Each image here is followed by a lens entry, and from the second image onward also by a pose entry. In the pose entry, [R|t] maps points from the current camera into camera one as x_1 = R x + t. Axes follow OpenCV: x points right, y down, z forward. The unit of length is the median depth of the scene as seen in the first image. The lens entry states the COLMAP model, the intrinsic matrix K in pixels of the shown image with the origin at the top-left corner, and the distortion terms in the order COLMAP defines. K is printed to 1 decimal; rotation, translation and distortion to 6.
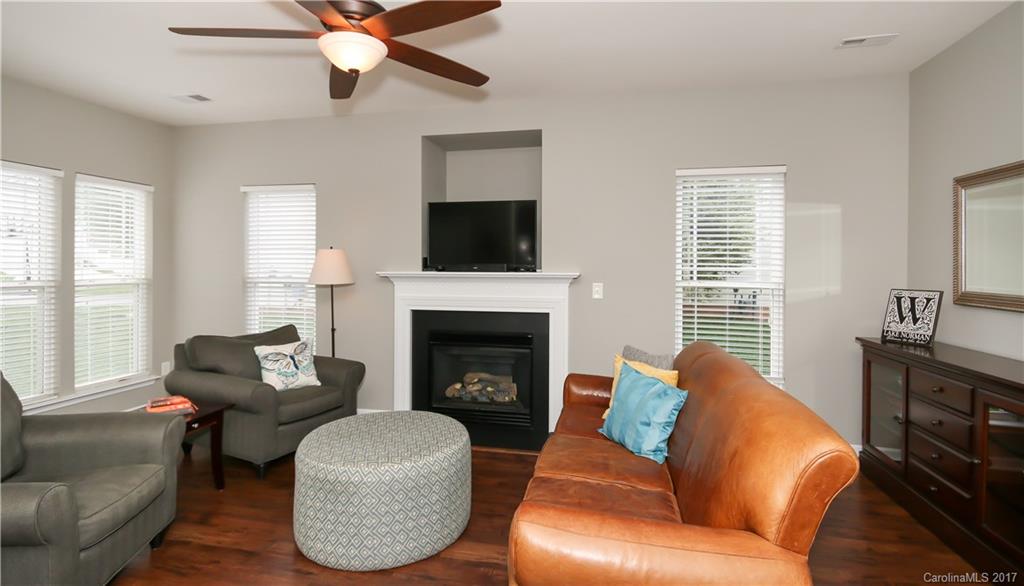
lens RADIAL K [[487.2, 0, 509.6], [0, 487.2, 268.5], [0, 0, 1]] dist [-0.000941, 0.000198]
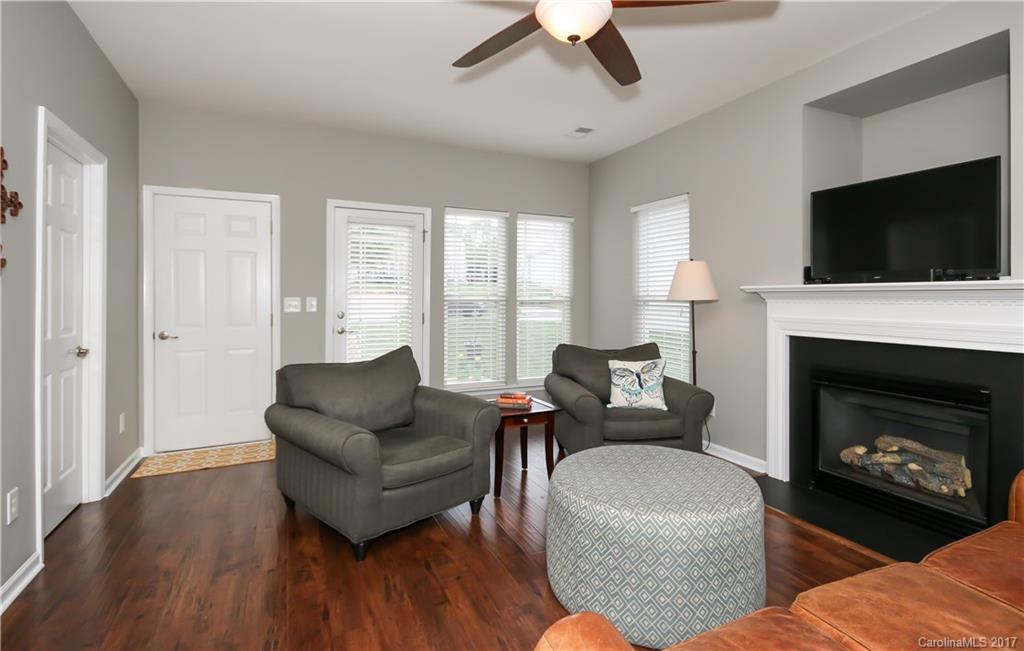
lens RADIAL K [[503.8, 0, 515.0], [0, 503.8, 293.0], [0, 0, 1]] dist [-0.000734, -0.000013]
pose [[0.615274, -0.004335, -0.788301, 0.171809], [-0.004125, 0.999953, -0.008719, 0.029137], [0.788302, 0.008616, 0.615228, 0.190403]]
